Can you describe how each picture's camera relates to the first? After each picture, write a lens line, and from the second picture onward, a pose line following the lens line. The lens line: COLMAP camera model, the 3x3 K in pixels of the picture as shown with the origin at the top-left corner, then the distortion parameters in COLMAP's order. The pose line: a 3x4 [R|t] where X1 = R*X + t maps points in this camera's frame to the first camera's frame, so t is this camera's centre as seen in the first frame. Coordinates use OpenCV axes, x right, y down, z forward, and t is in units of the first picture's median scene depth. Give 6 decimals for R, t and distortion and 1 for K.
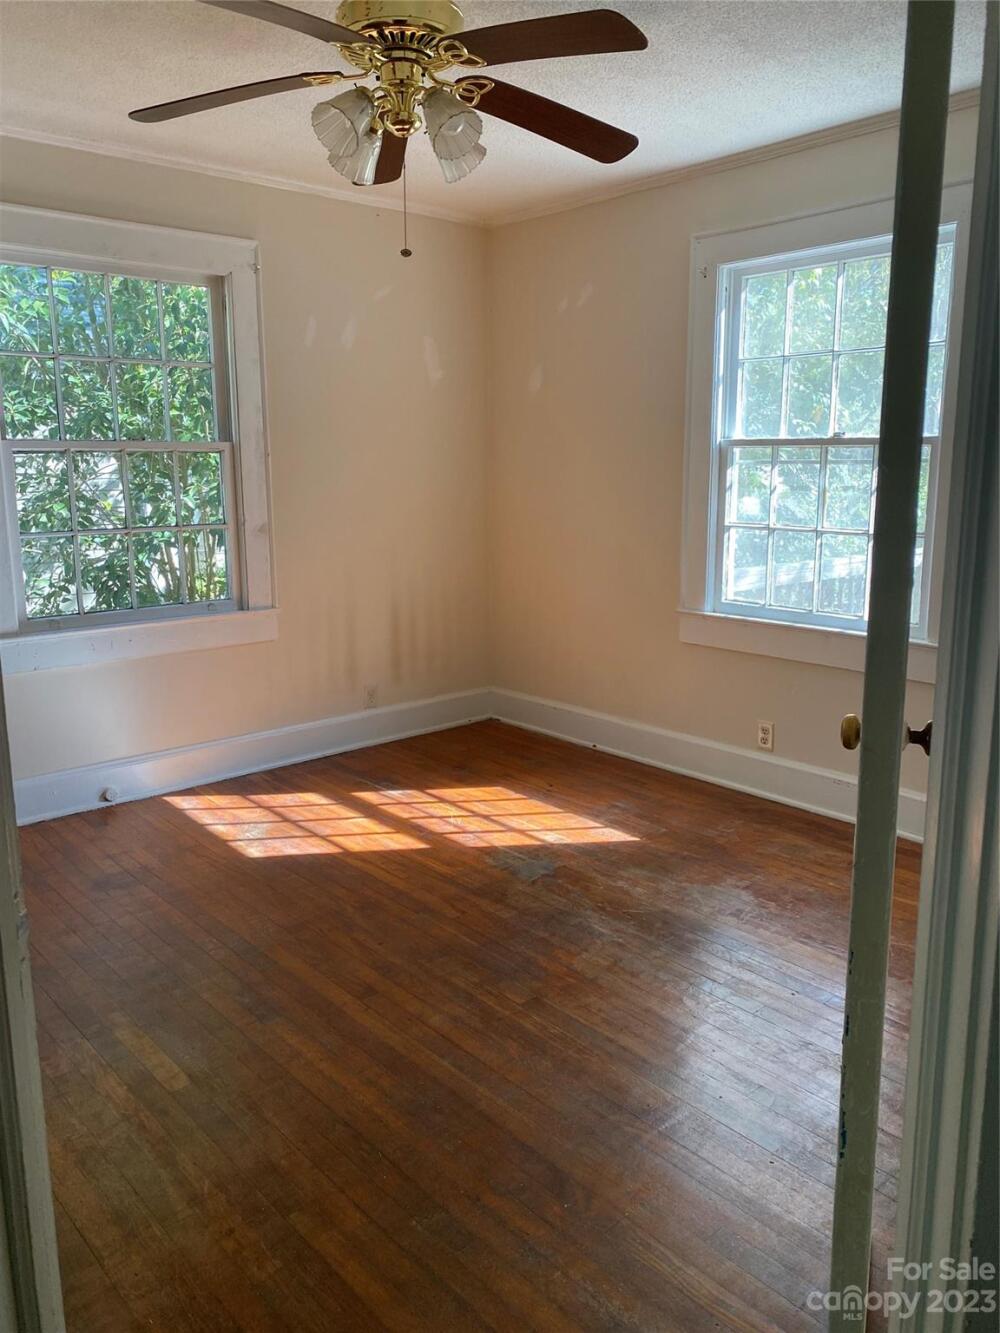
lens RADIAL K [[1006.8, 0, 502.1], [0, 1006.8, 669.1], [0, 0, 1]] dist [0.040626, -0.046328]
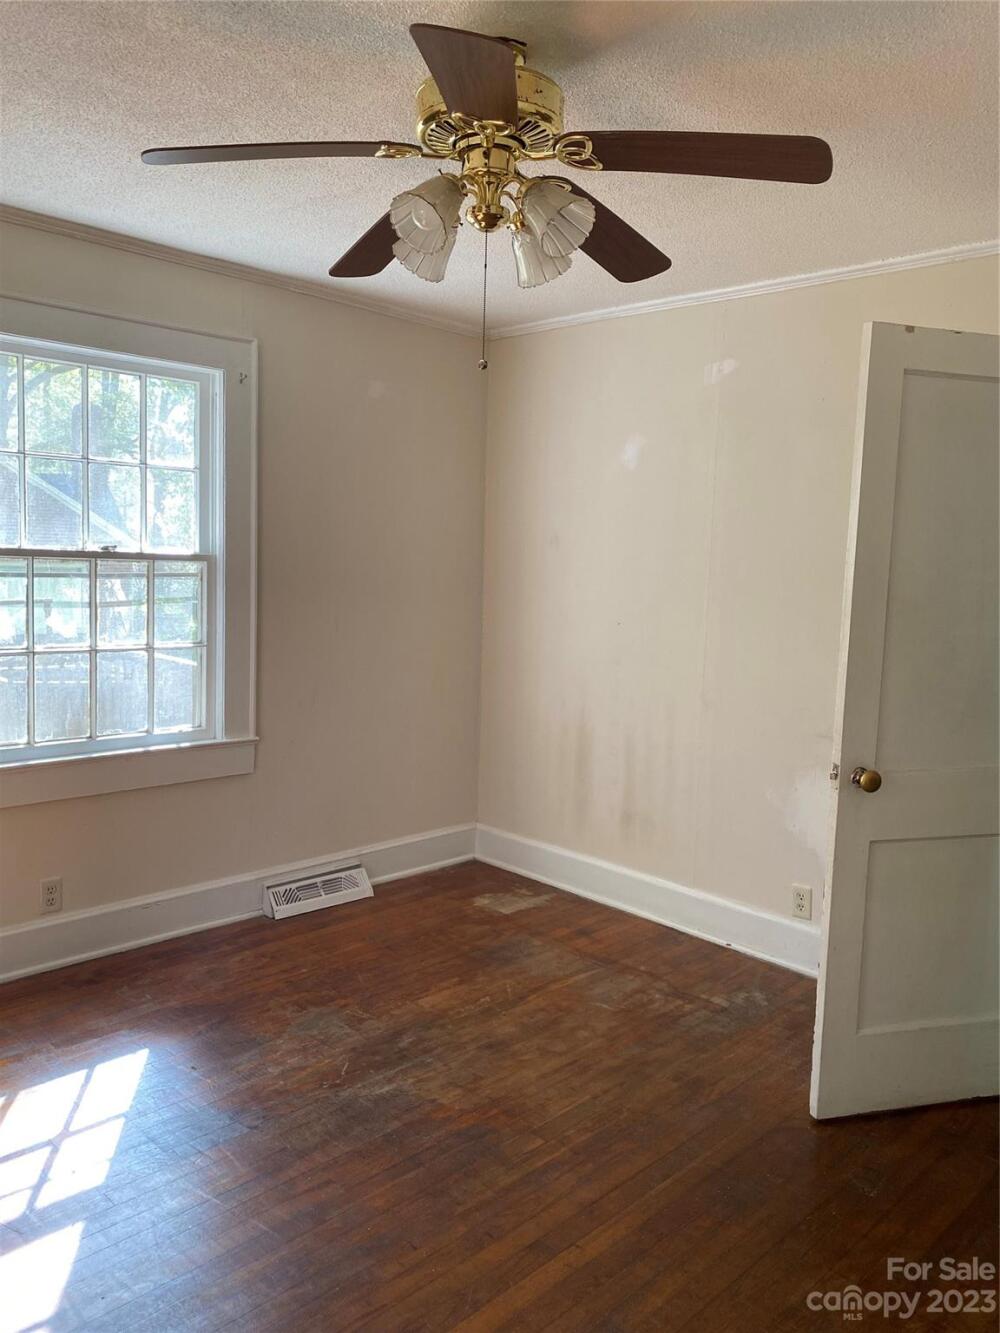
lens RADIAL K [[1006.8, 0, 494.9], [0, 1006.8, 662.6], [0, 0, 1]] dist [0.040626, -0.046328]
pose [[-0.060768, -0.104963, 0.992618, -0.640948], [0.165674, 0.979601, 0.113729, -0.175026], [-0.984307, 0.171362, -0.042139, 0.705918]]
